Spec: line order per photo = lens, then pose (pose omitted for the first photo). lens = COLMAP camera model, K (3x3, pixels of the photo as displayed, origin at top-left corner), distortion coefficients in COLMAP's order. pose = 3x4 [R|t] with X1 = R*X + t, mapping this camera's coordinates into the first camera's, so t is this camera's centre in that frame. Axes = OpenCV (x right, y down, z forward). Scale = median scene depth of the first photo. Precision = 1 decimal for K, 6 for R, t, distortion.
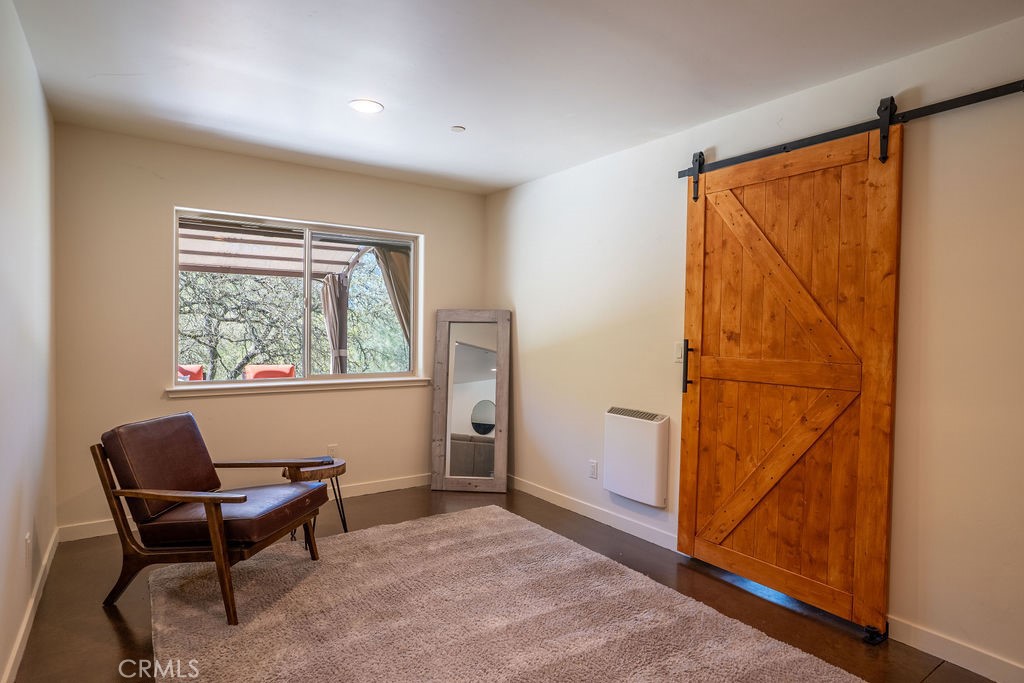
lens RADIAL K [[557.9, 0, 512.1], [0, 557.9, 340.8], [0, 0, 1]] dist [-0.049151, 0.033553]
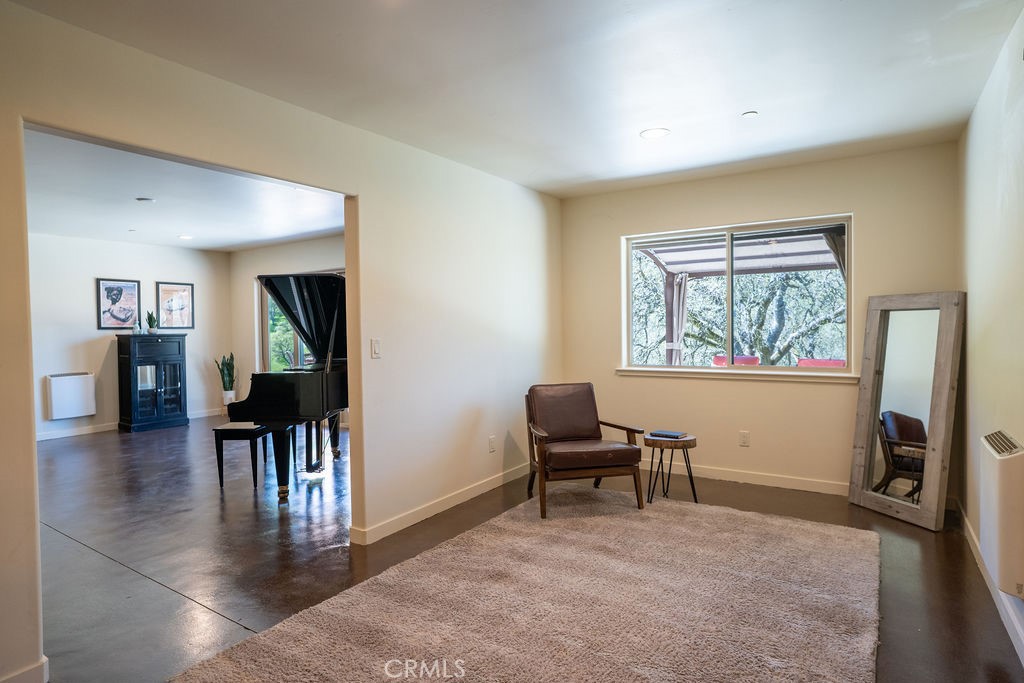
lens RADIAL K [[557.9, 0, 511.7], [0, 557.9, 339.3], [0, 0, 1]] dist [-0.049151, 0.033553]
pose [[0.380856, 0.005689, -0.924617, 0.480886], [-0.002794, 0.999984, 0.005002, 0.008120], [0.924630, 0.000679, 0.380865, 0.185442]]
